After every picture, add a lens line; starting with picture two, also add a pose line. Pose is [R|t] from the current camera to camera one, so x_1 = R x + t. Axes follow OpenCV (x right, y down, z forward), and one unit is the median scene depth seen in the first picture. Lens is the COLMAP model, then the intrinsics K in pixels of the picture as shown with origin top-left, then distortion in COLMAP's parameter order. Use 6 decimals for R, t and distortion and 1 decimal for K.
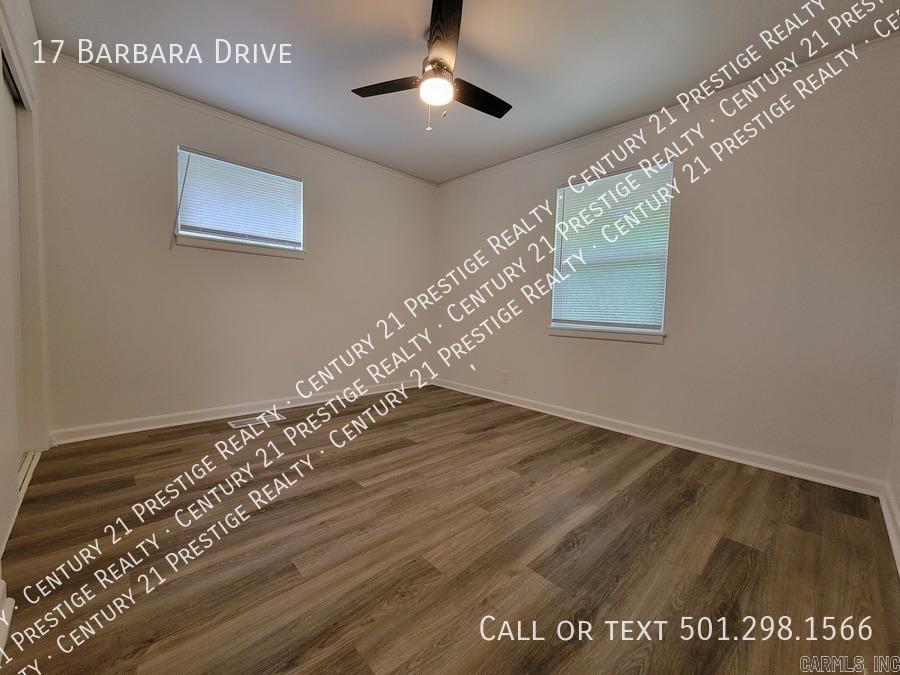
lens RADIAL K [[366.3, 0, 449.5], [0, 366.3, 330.0], [0, 0, 1]] dist [0.000584, -0.000351]
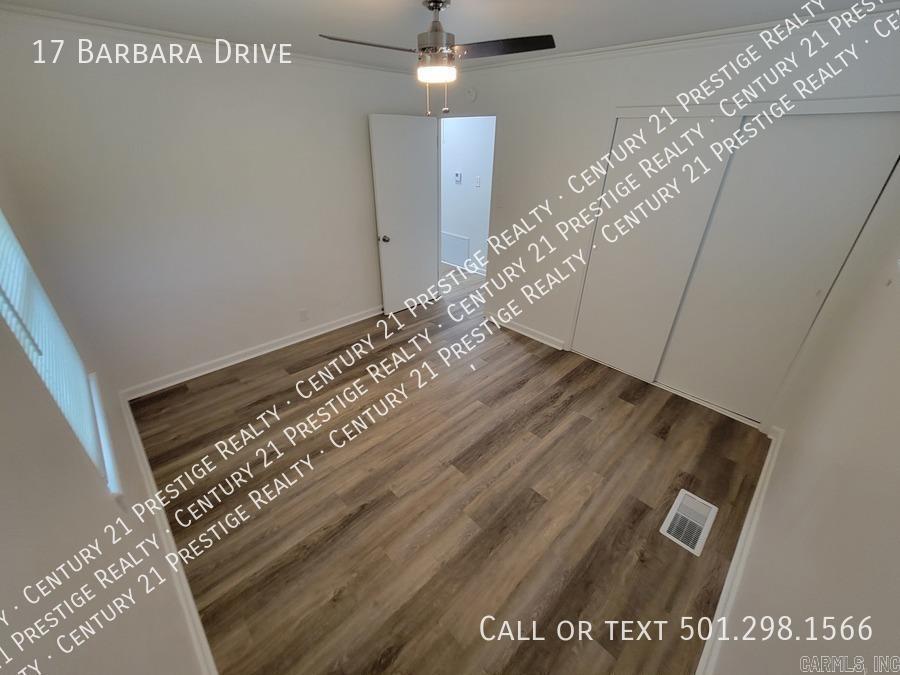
lens RADIAL K [[366.3, 0, 449.5], [0, 366.3, 330.0], [0, 0, 1]] dist [0.000584, -0.000351]
pose [[-0.998941, -0.035786, -0.028927, -0.049222], [-0.045558, 0.857572, 0.512342, -0.496380], [0.006473, 0.513117, -0.858294, 1.770636]]
